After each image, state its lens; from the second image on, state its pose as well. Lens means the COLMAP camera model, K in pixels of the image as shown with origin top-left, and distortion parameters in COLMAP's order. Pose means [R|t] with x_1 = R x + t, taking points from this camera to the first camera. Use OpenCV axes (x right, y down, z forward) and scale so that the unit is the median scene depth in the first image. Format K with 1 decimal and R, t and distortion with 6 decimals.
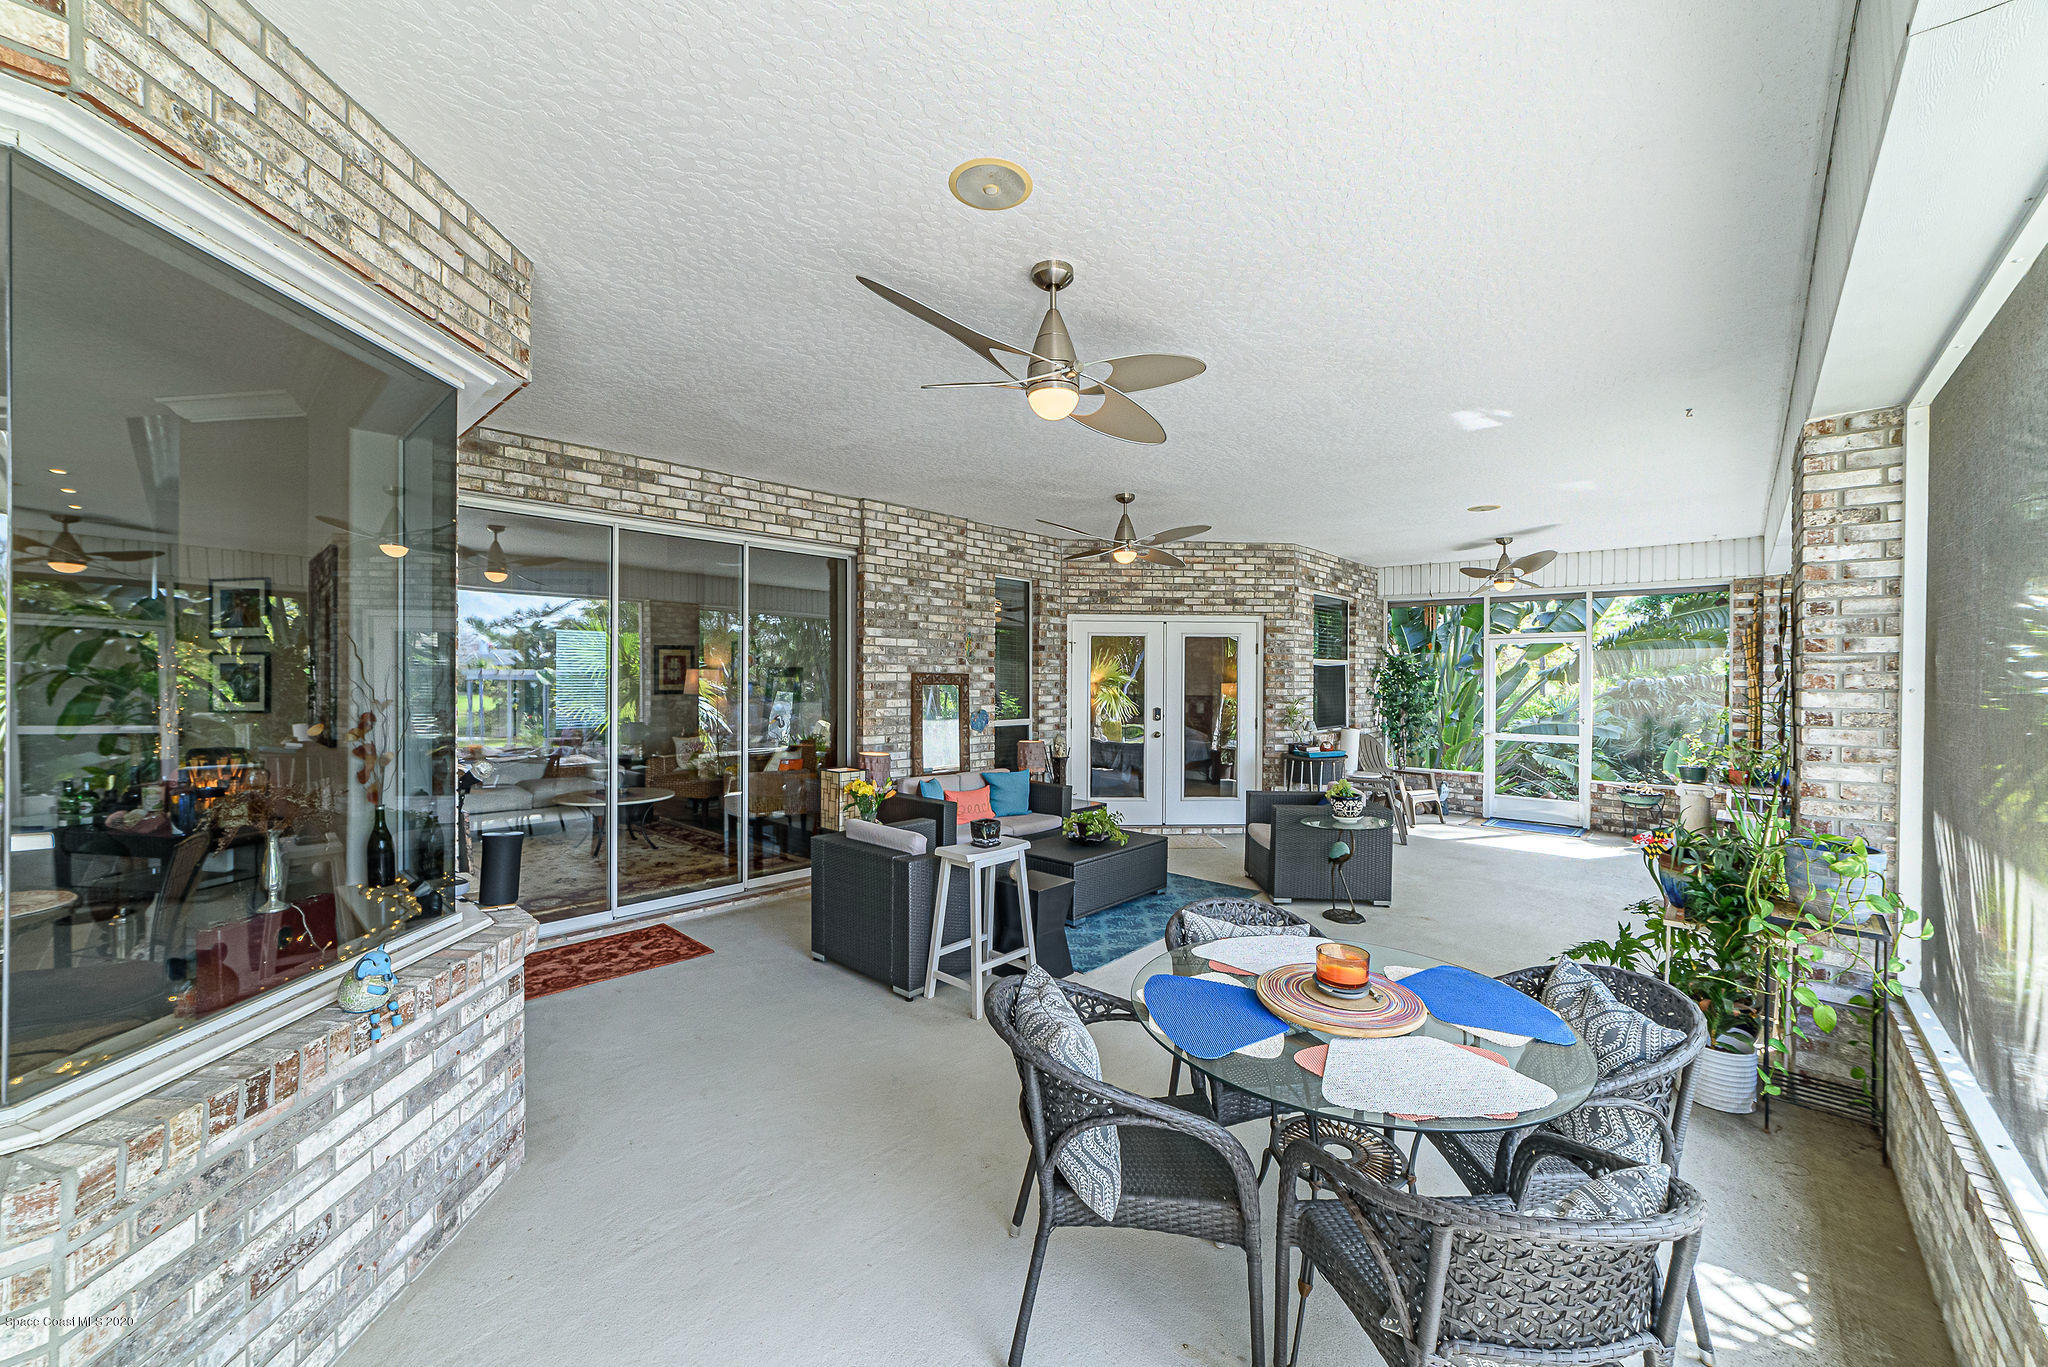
lens RADIAL K [[798.4, 0, 1022.7], [0, 798.4, 674.4], [0, 0, 1]] dist [-0.022229, 0.001524]
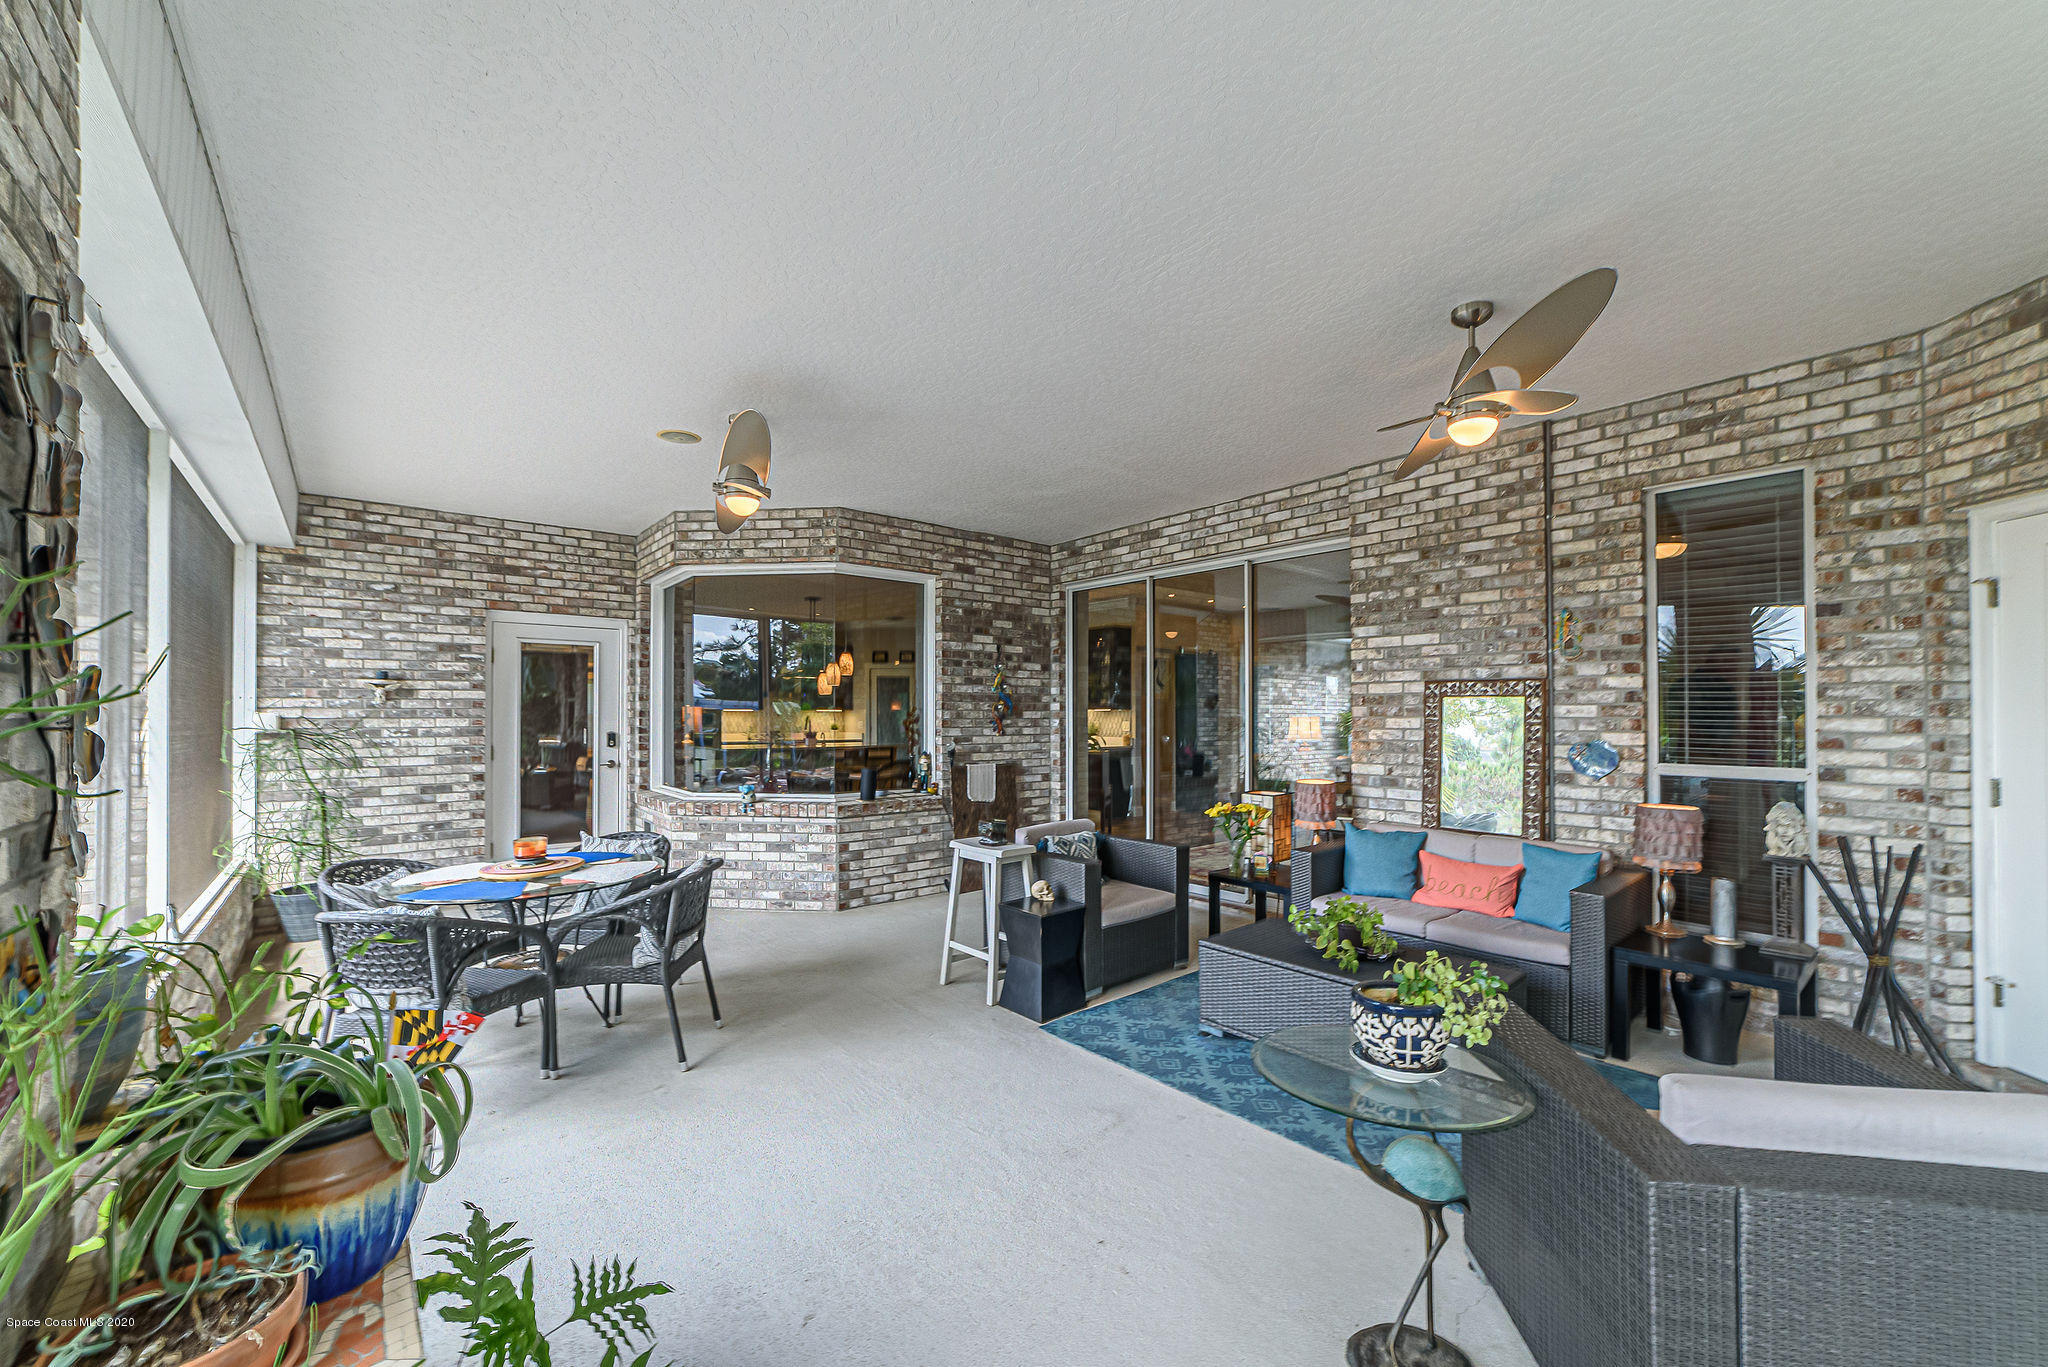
lens RADIAL K [[798.4, 0, 979.1], [0, 798.4, 709.8], [0, 0, 1]] dist [-0.022229, 0.001524]
pose [[-0.163689, -0.010667, -0.986454, 0.625515], [0.003648, 0.999928, -0.011418, 0.030383], [0.986505, -0.005468, -0.163639, 0.723972]]
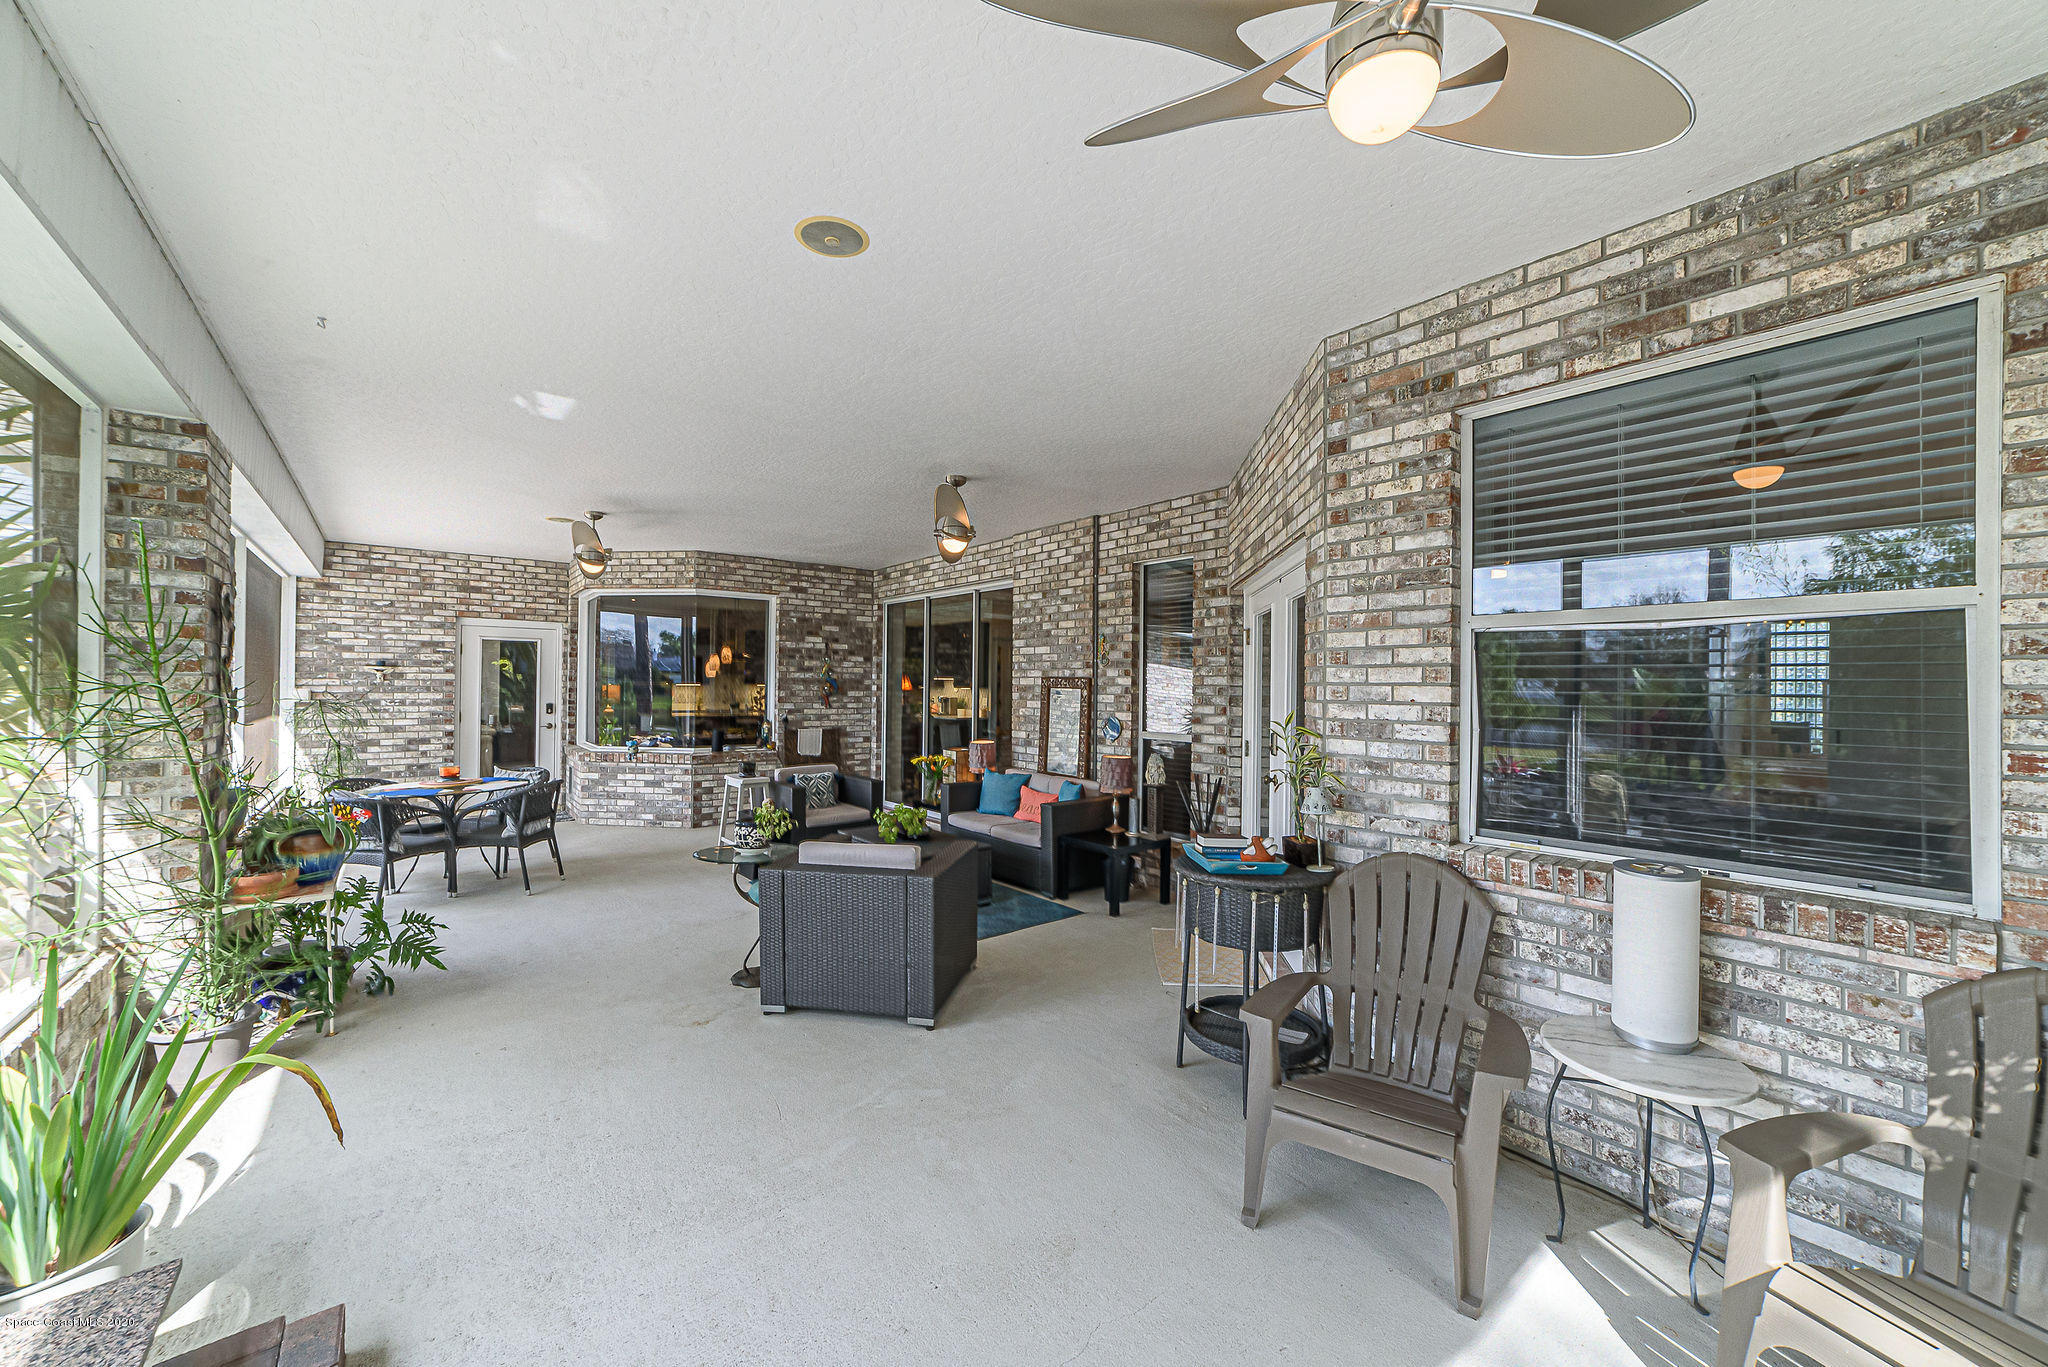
lens RADIAL K [[798.4, 0, 1025.6], [0, 798.4, 681.1], [0, 0, 1]] dist [-0.022229, 0.001524]
pose [[-0.163474, -0.010280, -0.986494, 0.955013], [-0.006851, 0.999933, -0.009285, 0.013841], [0.986524, 0.005240, -0.163534, 1.160545]]
